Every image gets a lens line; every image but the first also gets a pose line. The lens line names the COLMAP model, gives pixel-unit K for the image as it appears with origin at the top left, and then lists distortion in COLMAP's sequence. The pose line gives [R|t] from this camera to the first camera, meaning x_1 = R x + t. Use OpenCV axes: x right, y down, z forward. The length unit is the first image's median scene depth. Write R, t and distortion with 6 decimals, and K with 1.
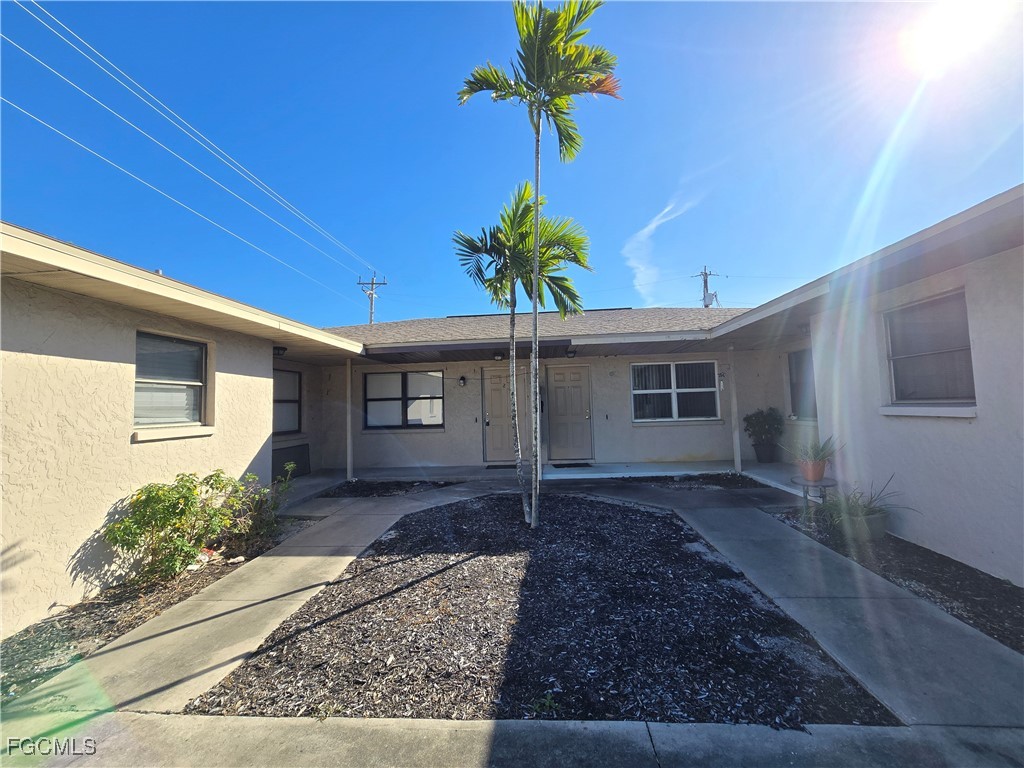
lens RADIAL K [[418.3, 0, 513.2], [0, 418.3, 378.8], [0, 0, 1]] dist [-0.000798, -0.000241]
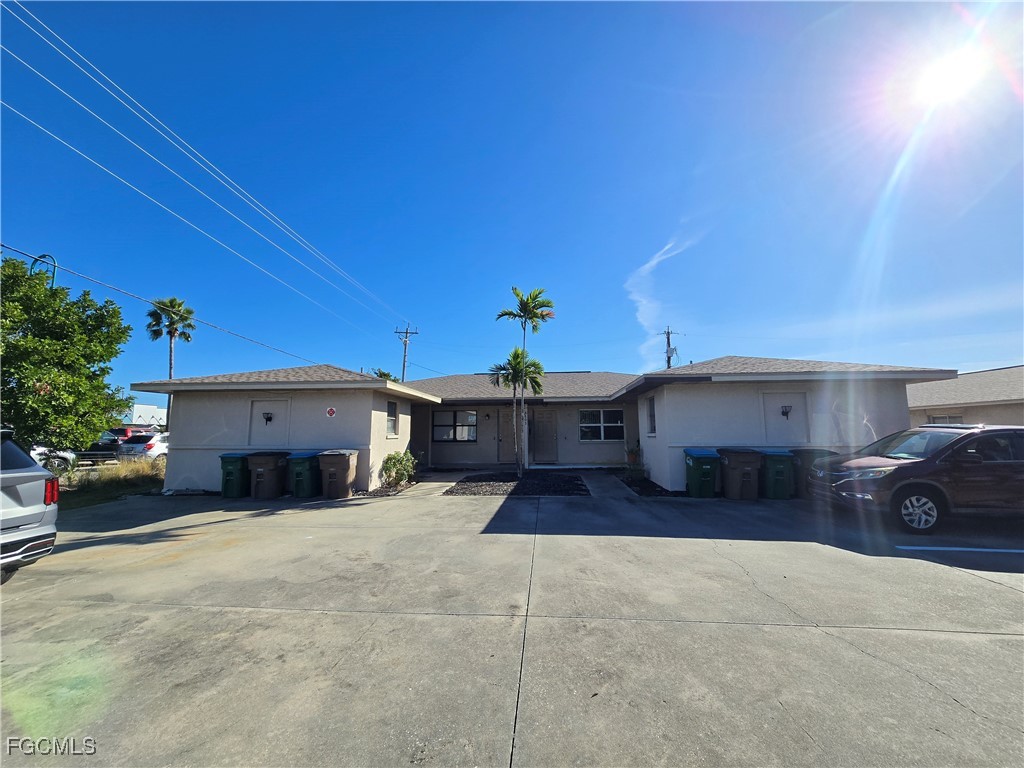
lens RADIAL K [[410.0, 0, 498.2], [0, 410.0, 377.2], [0, 0, 1]] dist [-0.000223, -0.000053]
pose [[0.998746, 0.019137, -0.046260, 0.008261], [-0.022383, 0.997248, -0.070684, -0.049302], [0.044780, 0.071630, 0.996426, -0.965067]]
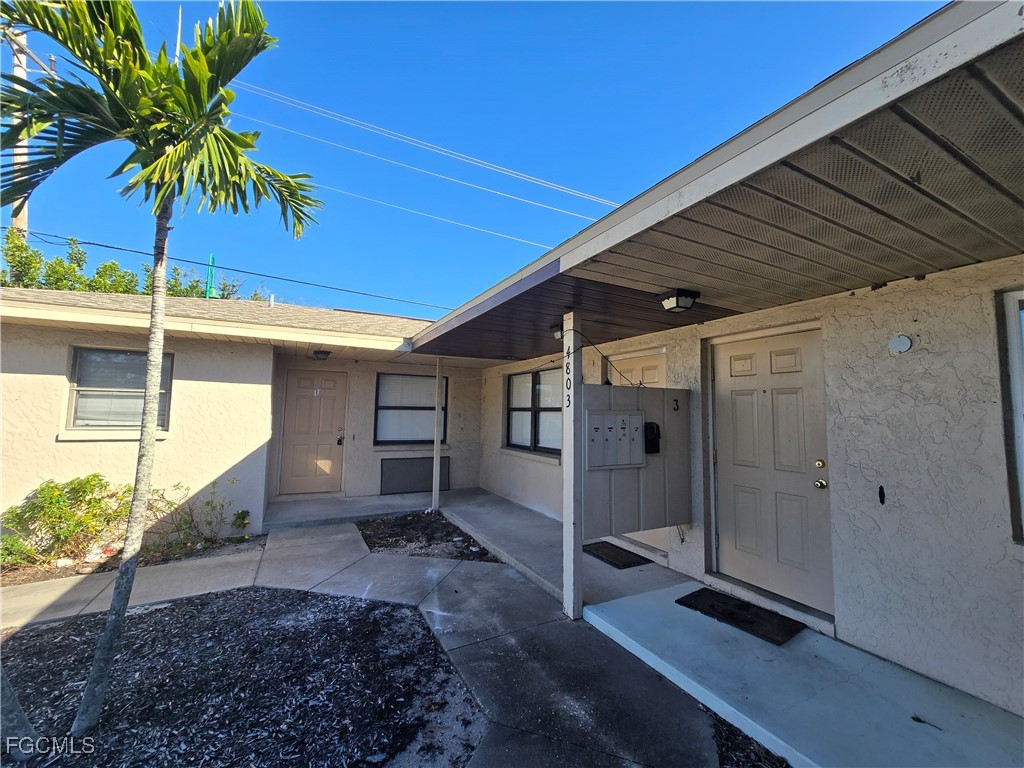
lens RADIAL K [[418.3, 0, 513.2], [0, 418.3, 378.8], [0, 0, 1]] dist [-0.000798, -0.000241]
pose [[0.525960, -0.030923, -0.849947, 0.396702], [0.021020, 0.999506, -0.023356, 0.014854], [0.850250, -0.005582, 0.526350, 0.740615]]
